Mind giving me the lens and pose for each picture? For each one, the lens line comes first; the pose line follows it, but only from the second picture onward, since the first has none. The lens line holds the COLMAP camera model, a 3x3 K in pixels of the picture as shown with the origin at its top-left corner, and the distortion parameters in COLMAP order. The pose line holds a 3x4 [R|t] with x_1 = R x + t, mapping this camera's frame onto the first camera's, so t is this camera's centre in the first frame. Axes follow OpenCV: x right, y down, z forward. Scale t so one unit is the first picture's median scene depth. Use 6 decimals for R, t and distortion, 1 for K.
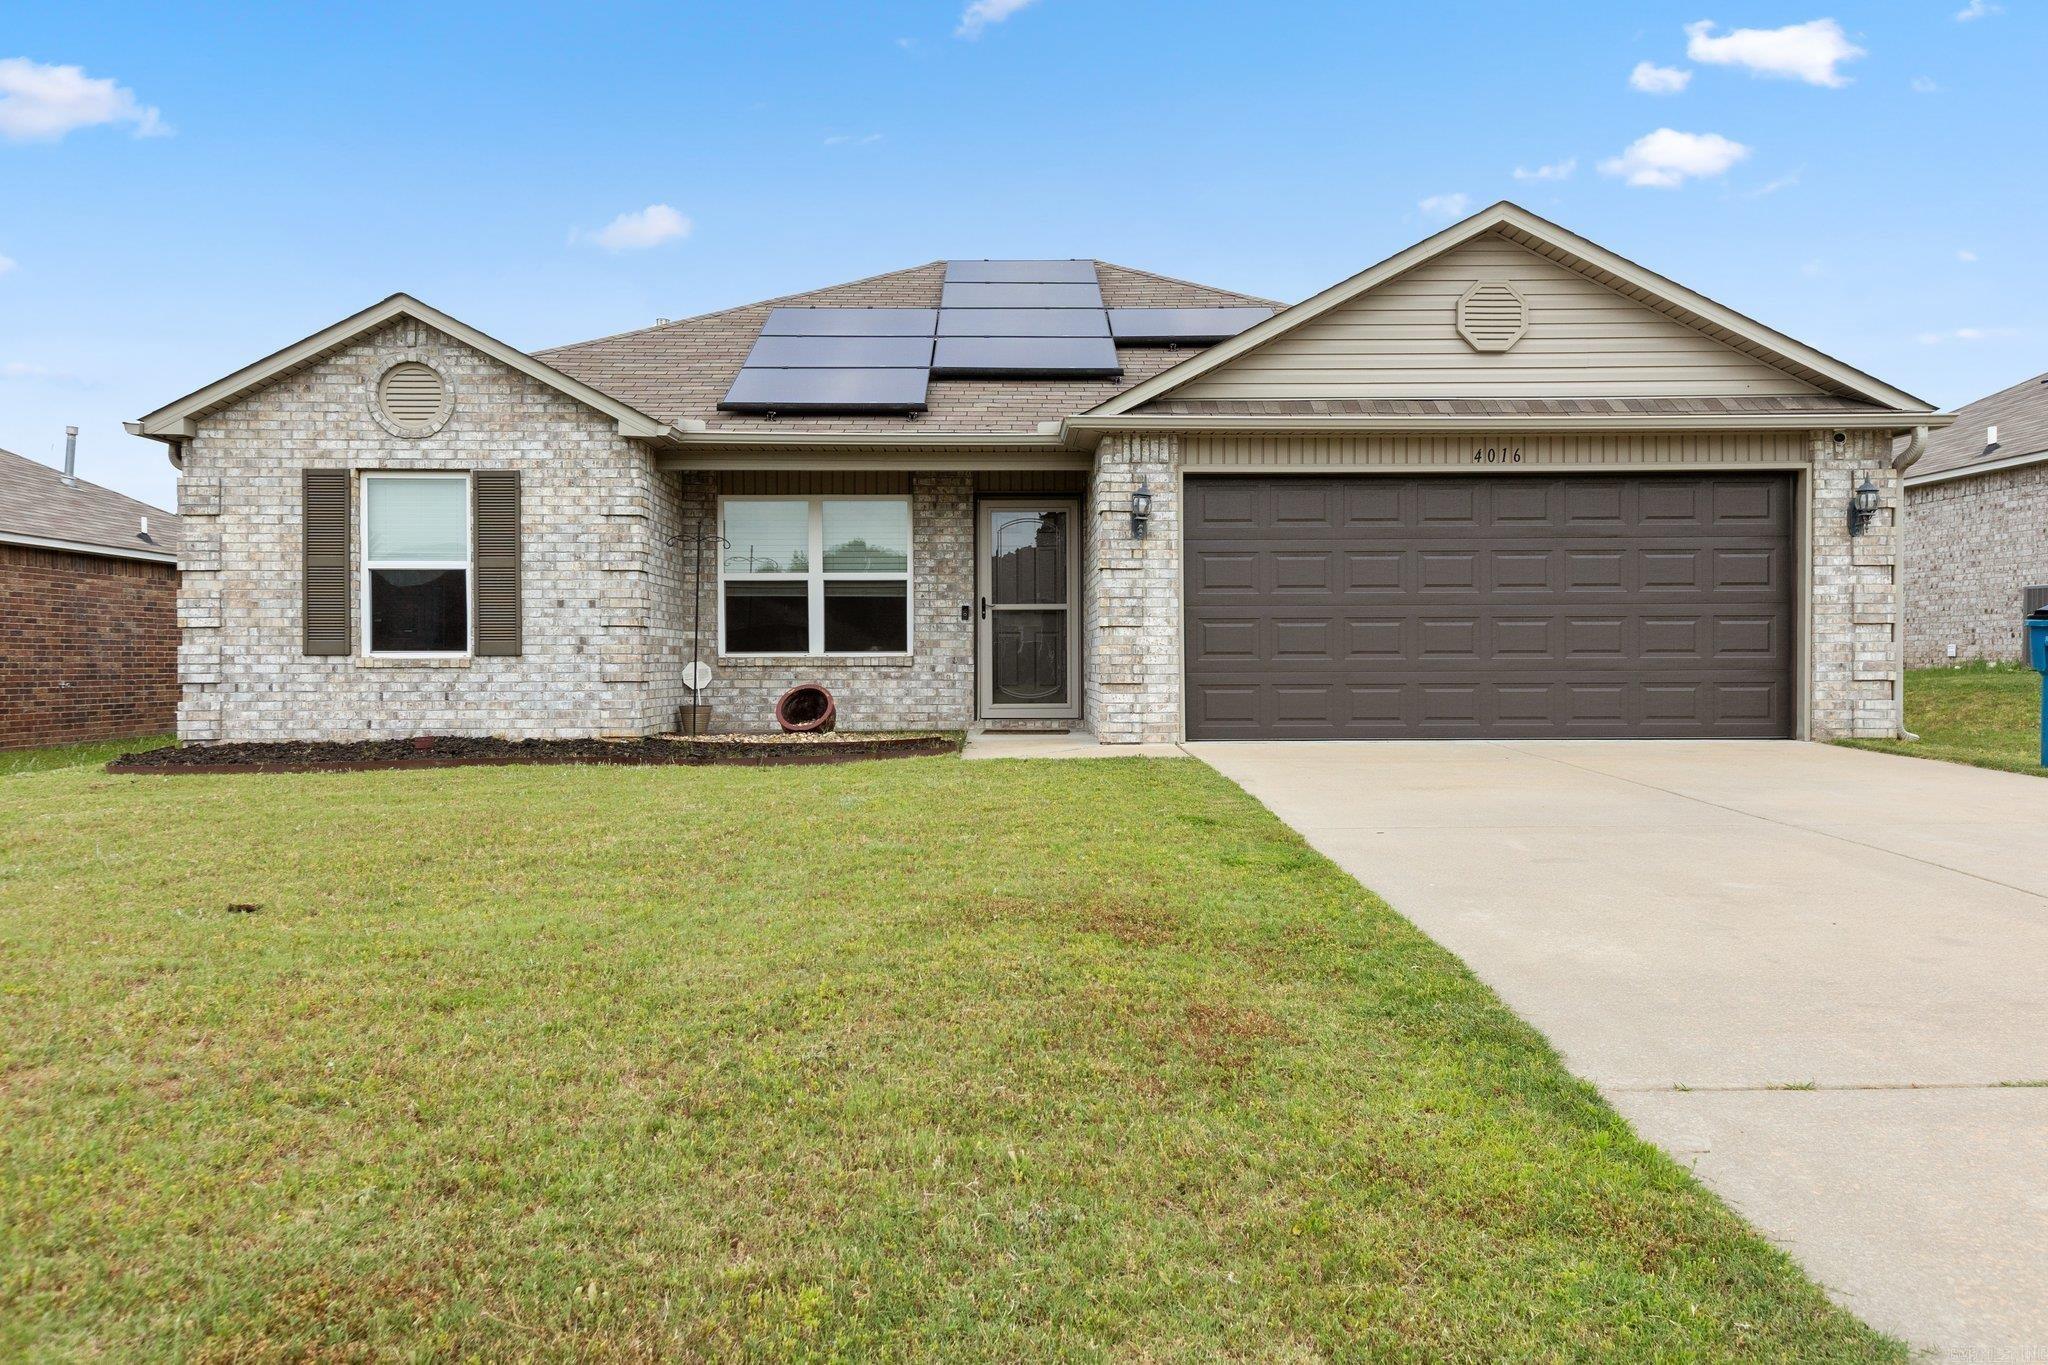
lens RADIAL K [[1641.3, 0, 1024.0], [0, 1641.3, 682.5], [0, 0, 1]] dist [0.060716, -0.007125]
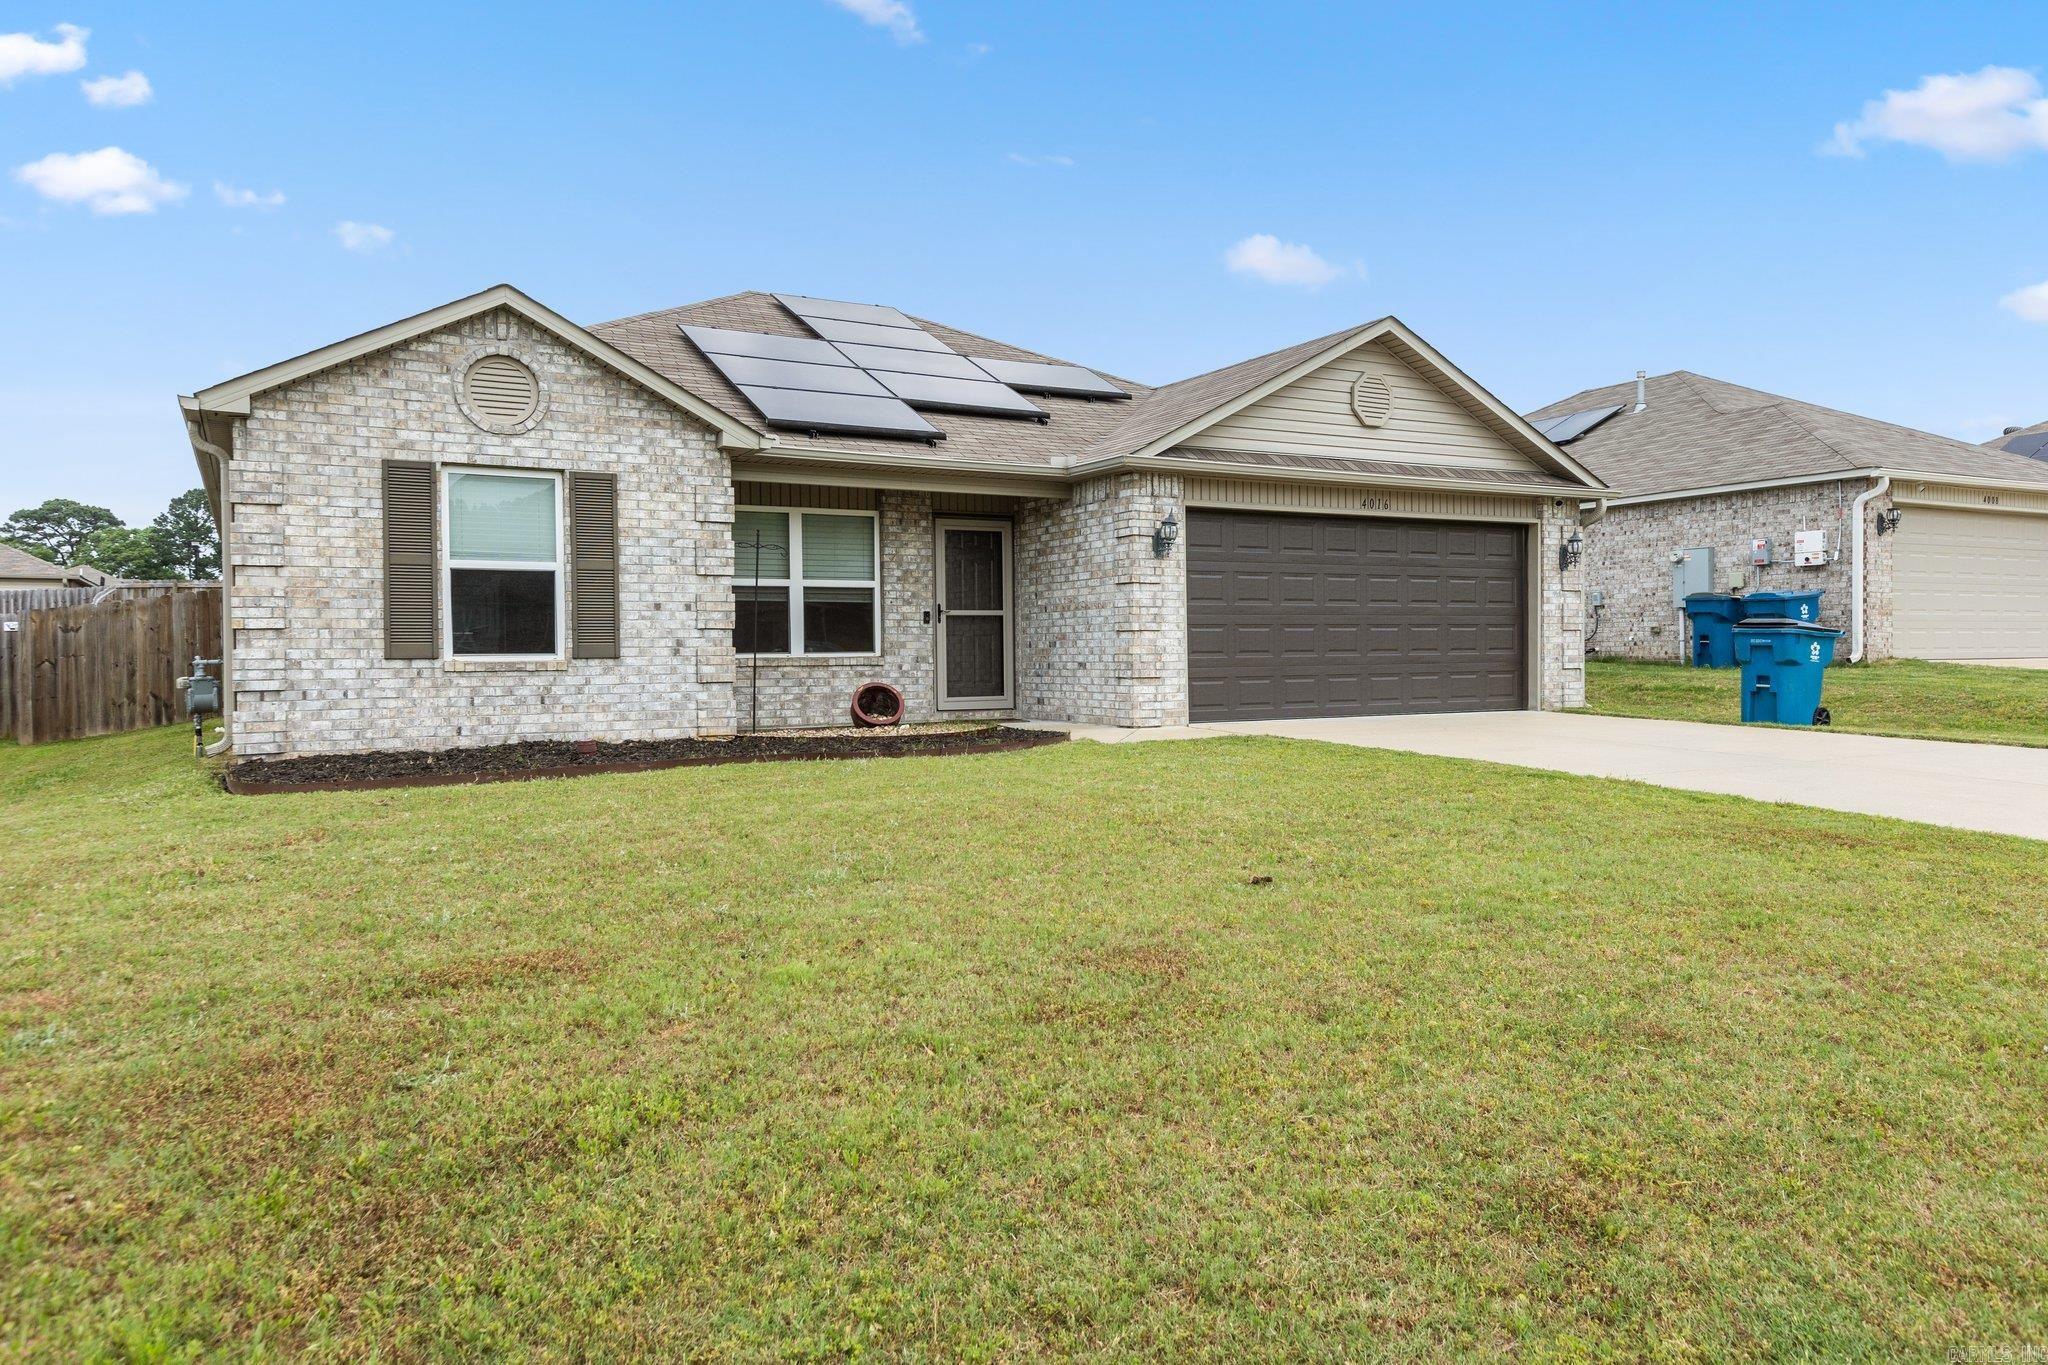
lens RADIAL K [[1455.2, 0, 1055.5], [0, 1455.2, 684.6], [0, 0, 1]] dist [0.047494, -0.000555]
pose [[0.869406, -0.015782, 0.493847, -0.514946], [0.013269, 0.999875, 0.008594, -0.004157], [-0.493920, -0.000919, 0.869507, 0.094603]]
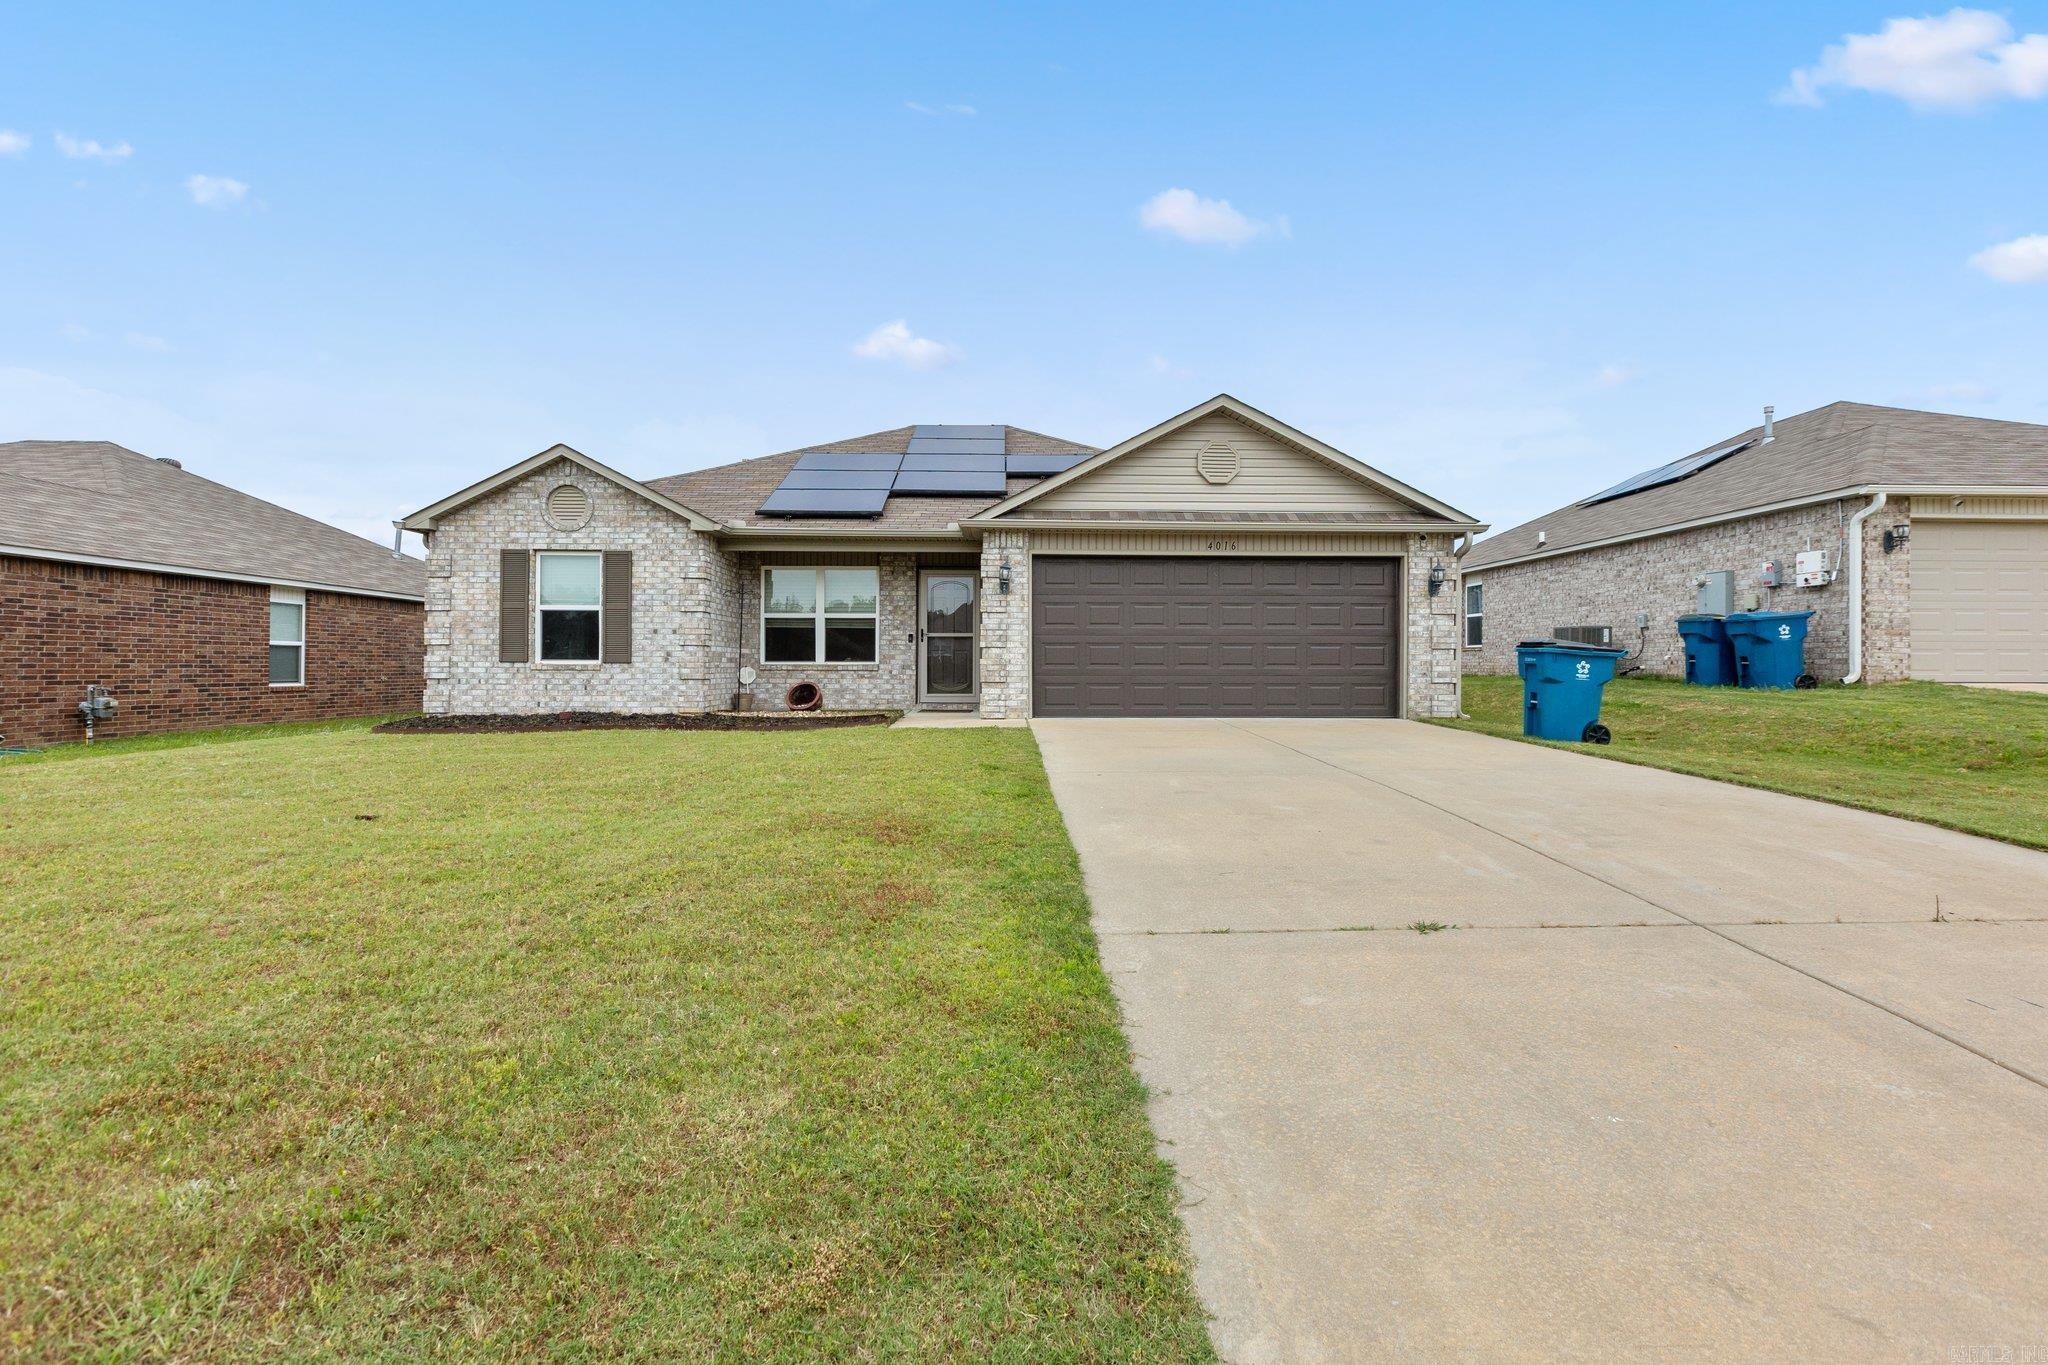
lens RADIAL K [[998.4, 0, 1023.4], [0, 998.4, 662.3], [0, 0, 1]] dist [0.013797, 0.001086]
pose [[0.999963, 0.006208, 0.005928, 0.080684], [-0.006105, 0.999832, -0.017284, -0.002008], [-0.006034, 0.017247, 0.999833, 0.000865]]
